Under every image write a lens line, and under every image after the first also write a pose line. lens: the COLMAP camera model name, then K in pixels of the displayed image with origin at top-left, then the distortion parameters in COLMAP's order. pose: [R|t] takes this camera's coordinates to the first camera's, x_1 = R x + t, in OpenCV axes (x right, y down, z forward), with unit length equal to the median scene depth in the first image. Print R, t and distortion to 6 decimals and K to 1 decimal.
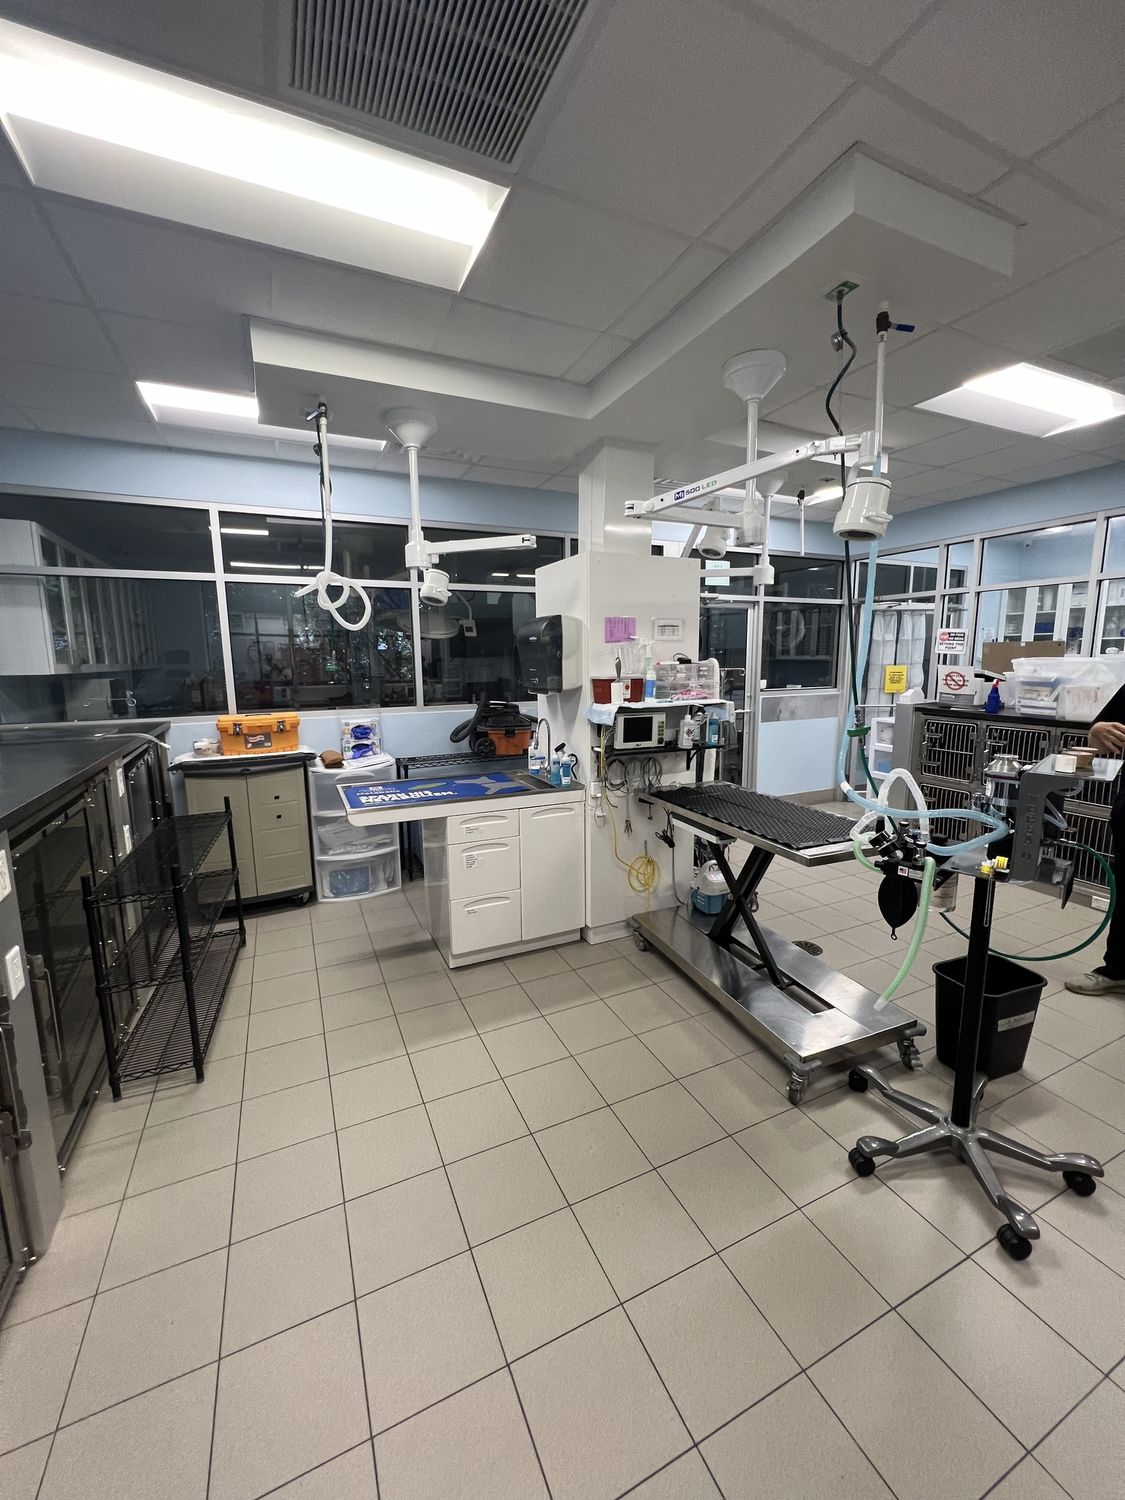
lens RADIAL K [[601.8, 0, 564.7], [0, 601.8, 751.0], [0, 0, 1]] dist [-0.003979, 0.001522]
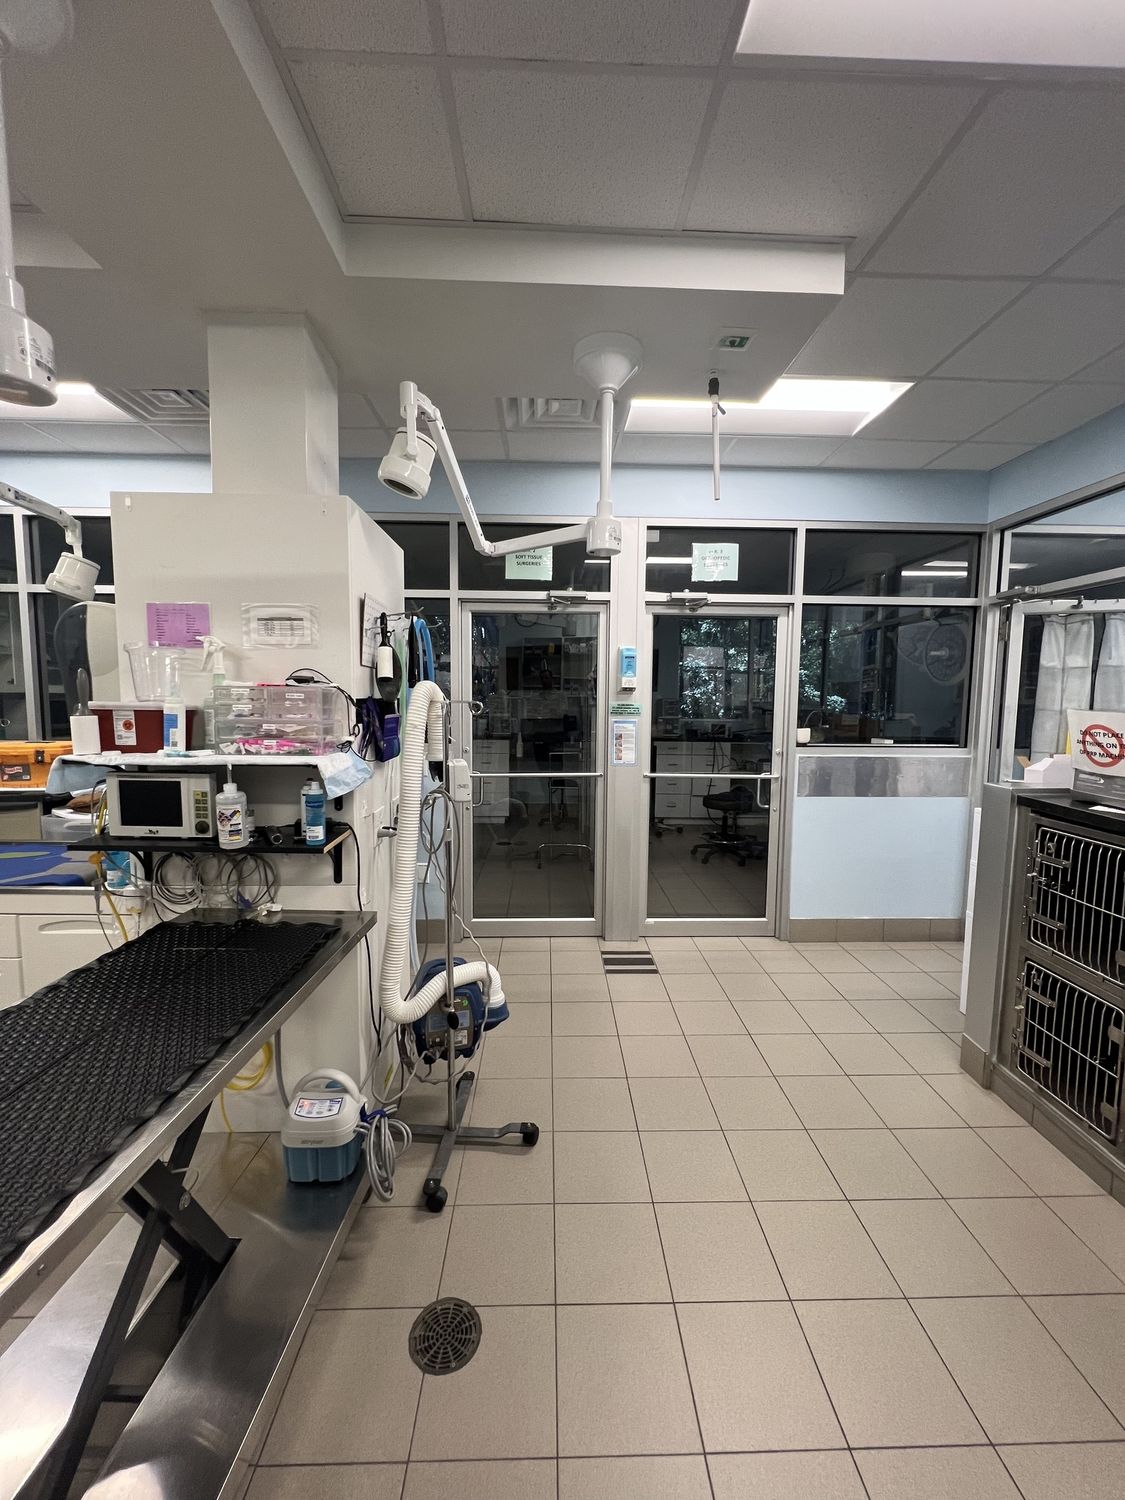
lens RADIAL K [[601.8, 0, 564.2], [0, 601.8, 750.3], [0, 0, 1]] dist [-0.003979, 0.001522]
pose [[0.917064, 0.055160, -0.394906, 0.528896], [-0.080907, 0.995525, -0.048833, -0.068241], [0.390445, 0.076734, 0.917423, 0.504065]]
